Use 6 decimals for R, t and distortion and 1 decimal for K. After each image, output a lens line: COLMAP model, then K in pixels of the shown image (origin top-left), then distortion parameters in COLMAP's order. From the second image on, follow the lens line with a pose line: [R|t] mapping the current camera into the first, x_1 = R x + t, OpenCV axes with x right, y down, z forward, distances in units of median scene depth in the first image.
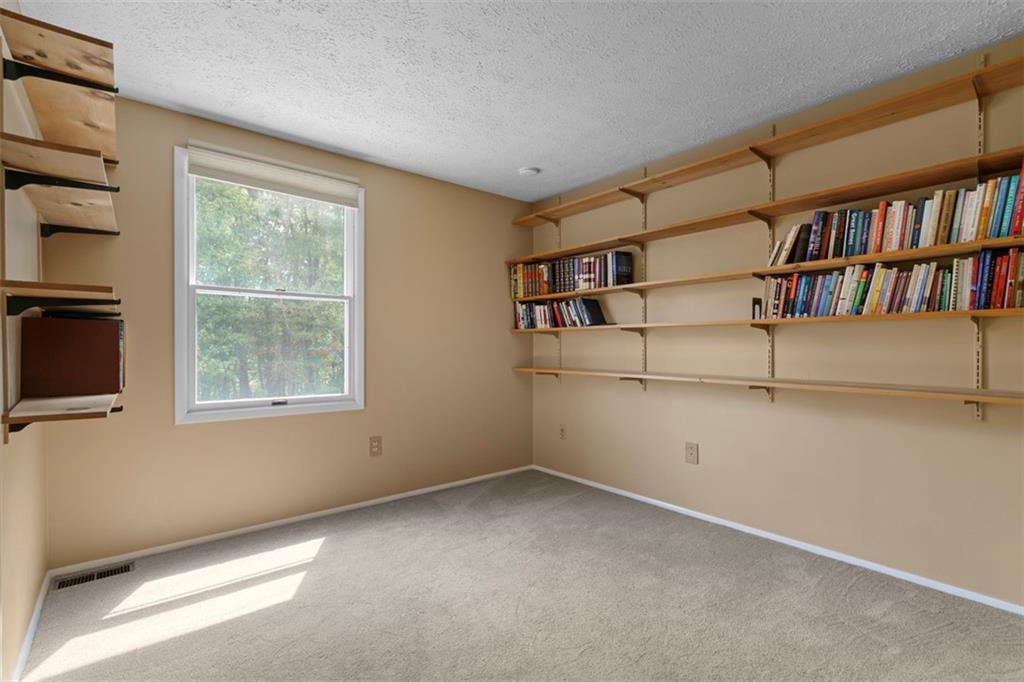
lens RADIAL K [[469.4, 0, 508.8], [0, 469.4, 345.1], [0, 0, 1]] dist [0.000611, 0.003412]
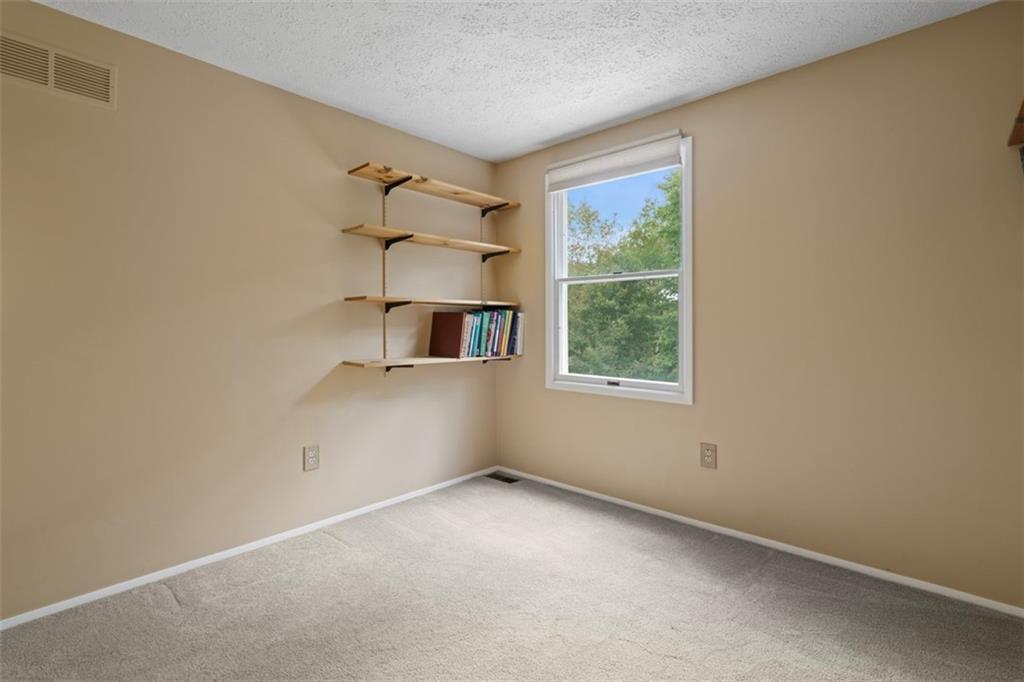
lens RADIAL K [[469.4, 0, 486.6], [0, 469.4, 321.2], [0, 0, 1]] dist [0.000611, 0.003412]
pose [[0.142827, -0.006723, -0.989725, 0.503317], [0.002973, 0.999975, -0.006364, -0.007009], [0.989743, -0.002033, 0.142843, 0.589655]]
